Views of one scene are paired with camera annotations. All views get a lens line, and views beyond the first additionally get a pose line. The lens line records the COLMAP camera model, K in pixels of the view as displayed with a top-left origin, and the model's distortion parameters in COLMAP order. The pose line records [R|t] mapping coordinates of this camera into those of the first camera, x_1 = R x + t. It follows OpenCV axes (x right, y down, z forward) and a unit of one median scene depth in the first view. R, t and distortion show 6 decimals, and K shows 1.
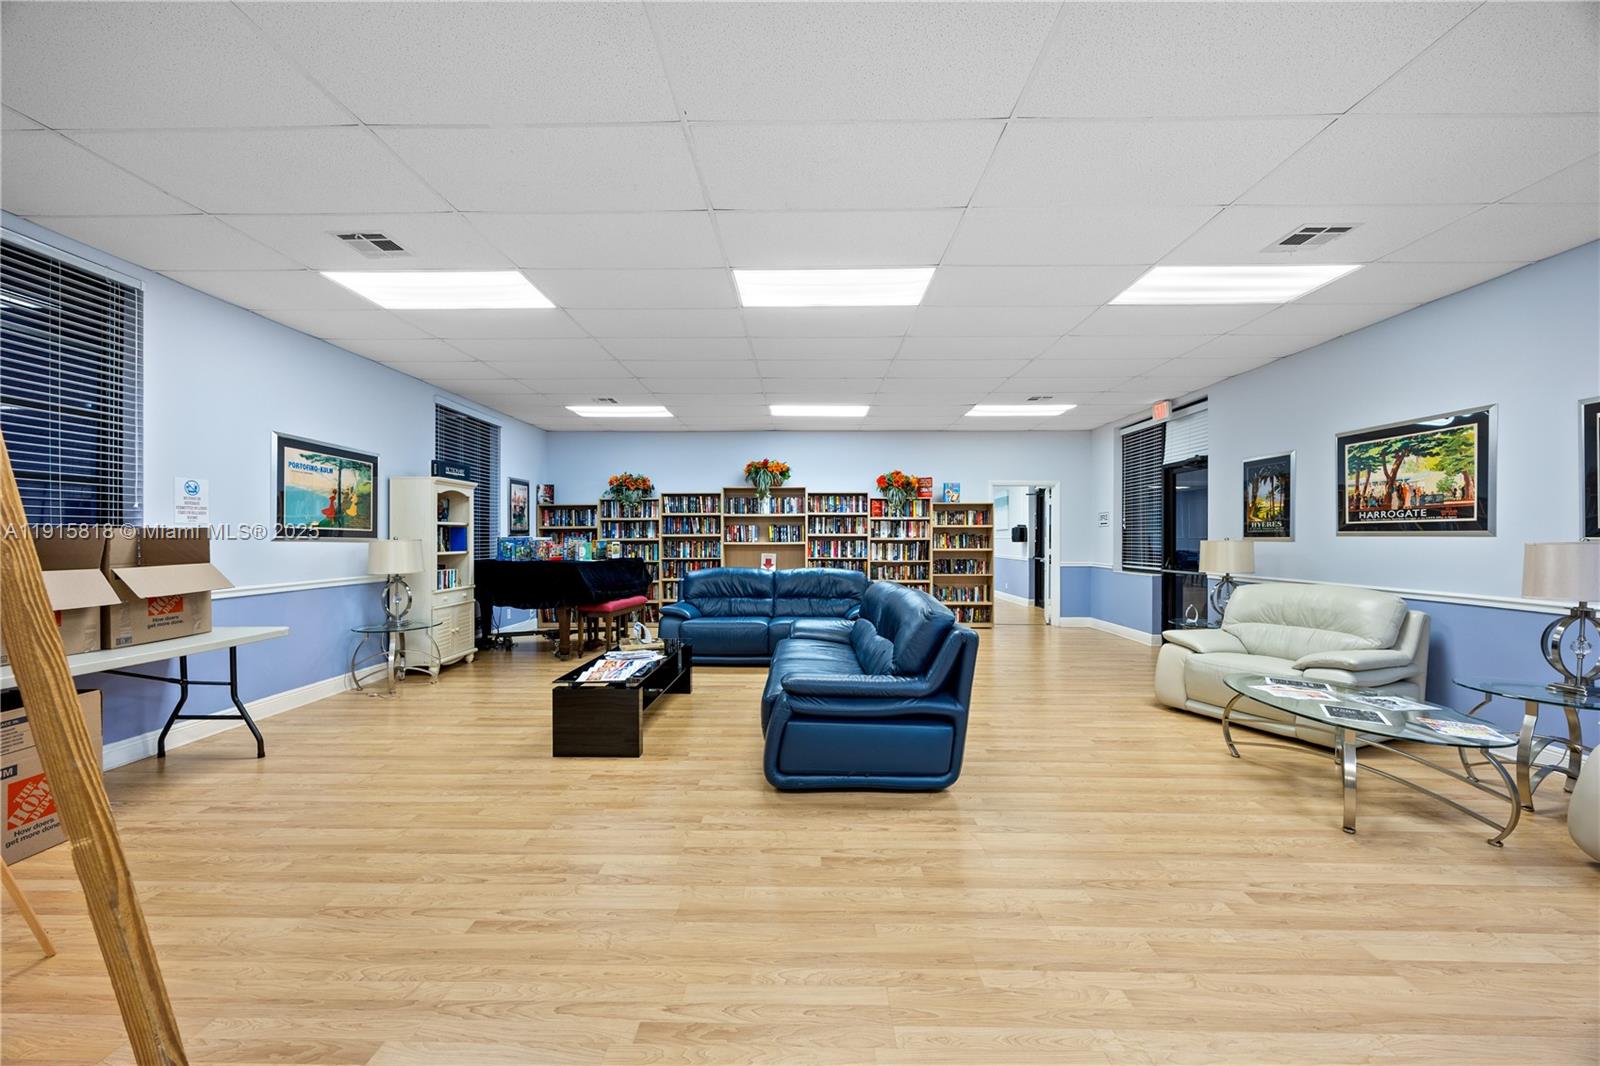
lens RADIAL K [[605.1, 0, 792.0], [0, 605.1, 539.8], [0, 0, 1]] dist [-0.003158, -0.000639]
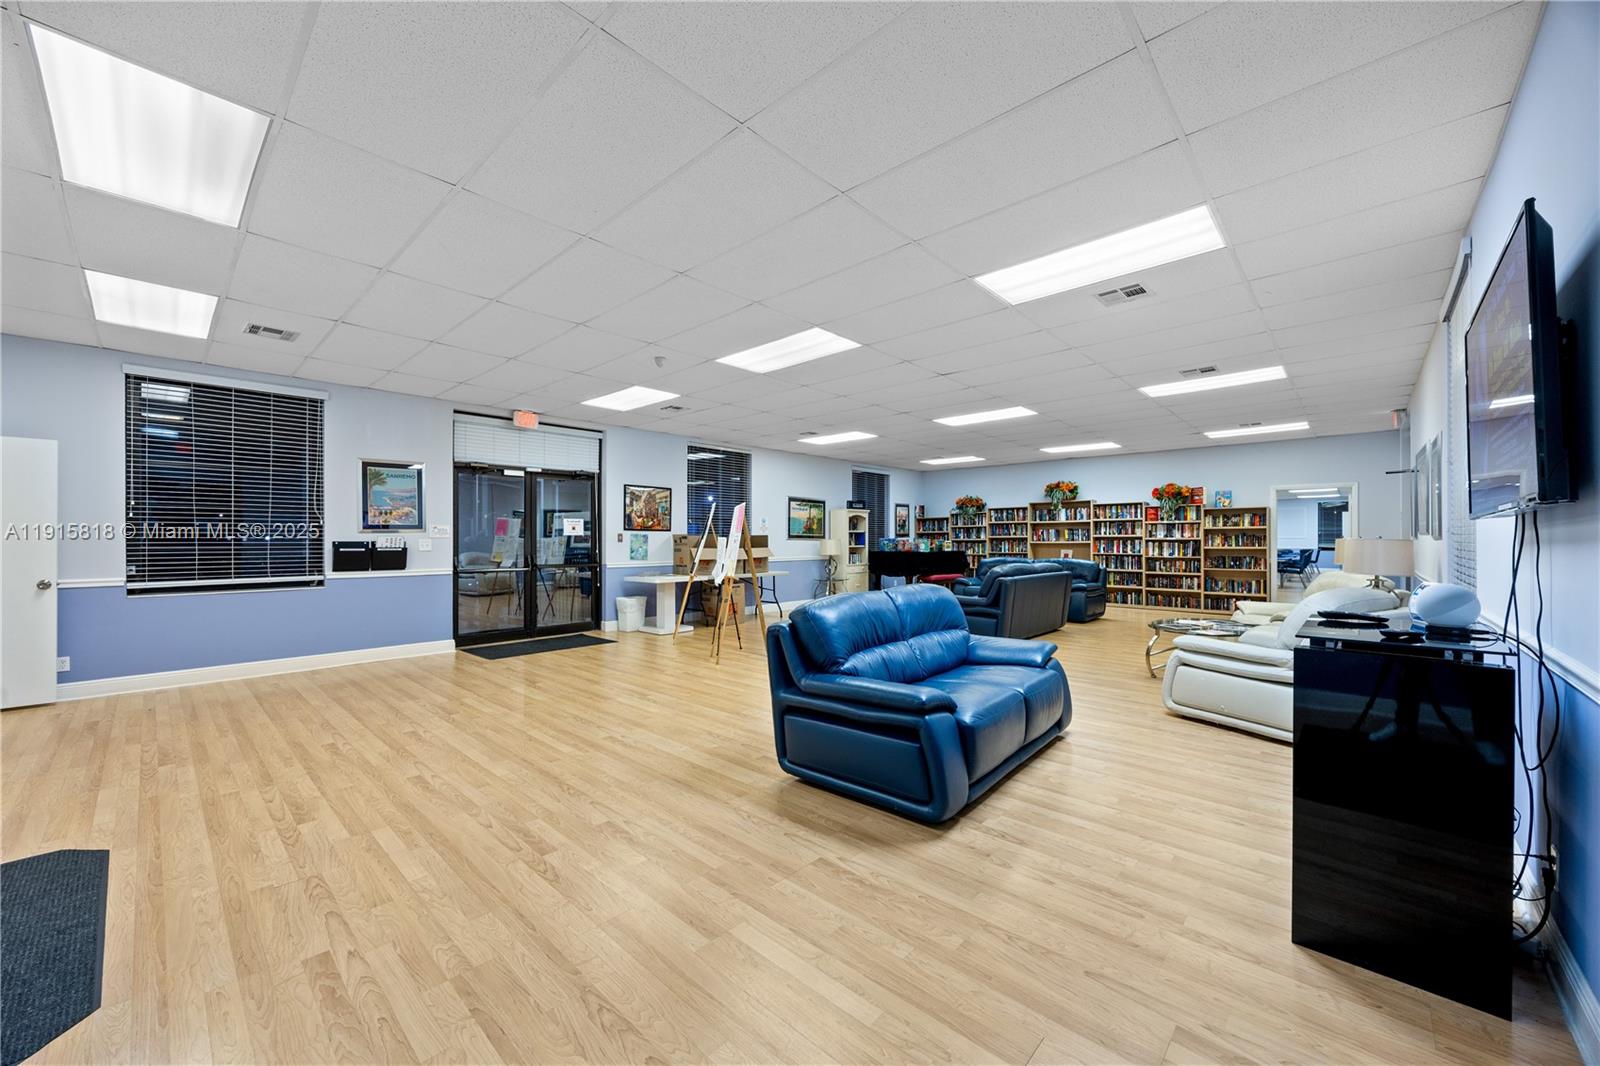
lens RADIAL K [[605.1, 0, 792.0], [0, 605.1, 539.8], [0, 0, 1]] dist [-0.003158, -0.000639]
pose [[0.744695, -0.001892, -0.667402, 0.417916], [-0.000140, 0.999996, -0.002991, 0.004544], [0.667405, 0.002321, 0.744691, -0.429123]]
